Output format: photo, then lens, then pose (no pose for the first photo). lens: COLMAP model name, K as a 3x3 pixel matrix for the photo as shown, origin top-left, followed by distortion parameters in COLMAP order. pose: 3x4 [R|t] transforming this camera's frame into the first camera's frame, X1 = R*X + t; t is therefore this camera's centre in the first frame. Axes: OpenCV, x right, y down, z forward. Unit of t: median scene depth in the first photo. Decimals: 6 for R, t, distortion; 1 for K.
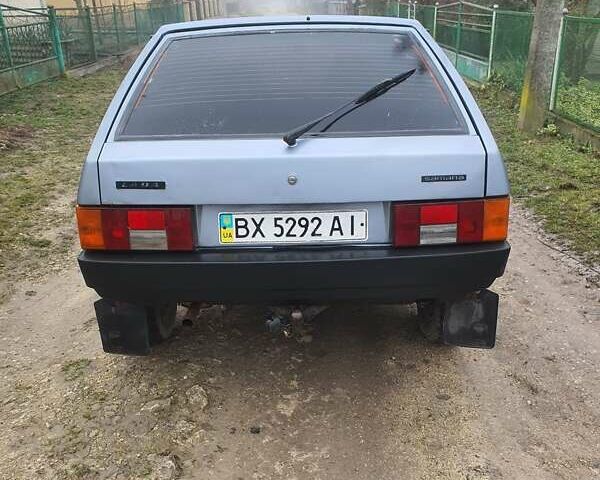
lens RADIAL K [[644.6, 0, 302.2], [0, 644.6, 244.4], [0, 0, 1]] dist [-0.017905, 0.000000]
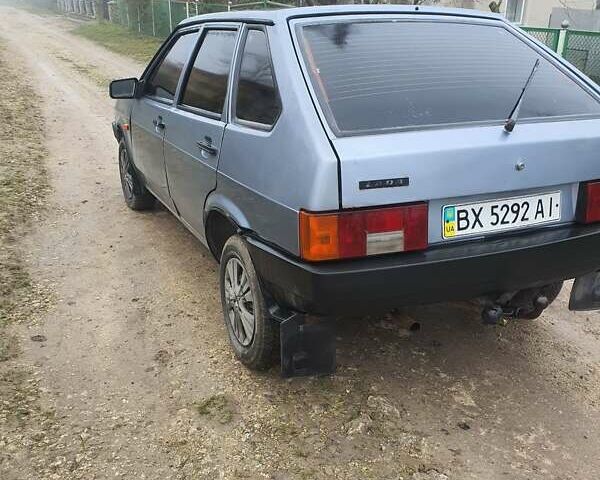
lens RADIAL K [[644.6, 0, 301.9], [0, 644.6, 237.1], [0, 0, 1]] dist [-0.017905, 0.000000]
pose [[0.917818, -0.109576, 0.381580, -0.692498], [0.113755, 0.993440, 0.011666, -0.038831], [-0.380356, 0.032699, 0.924262, 0.195676]]
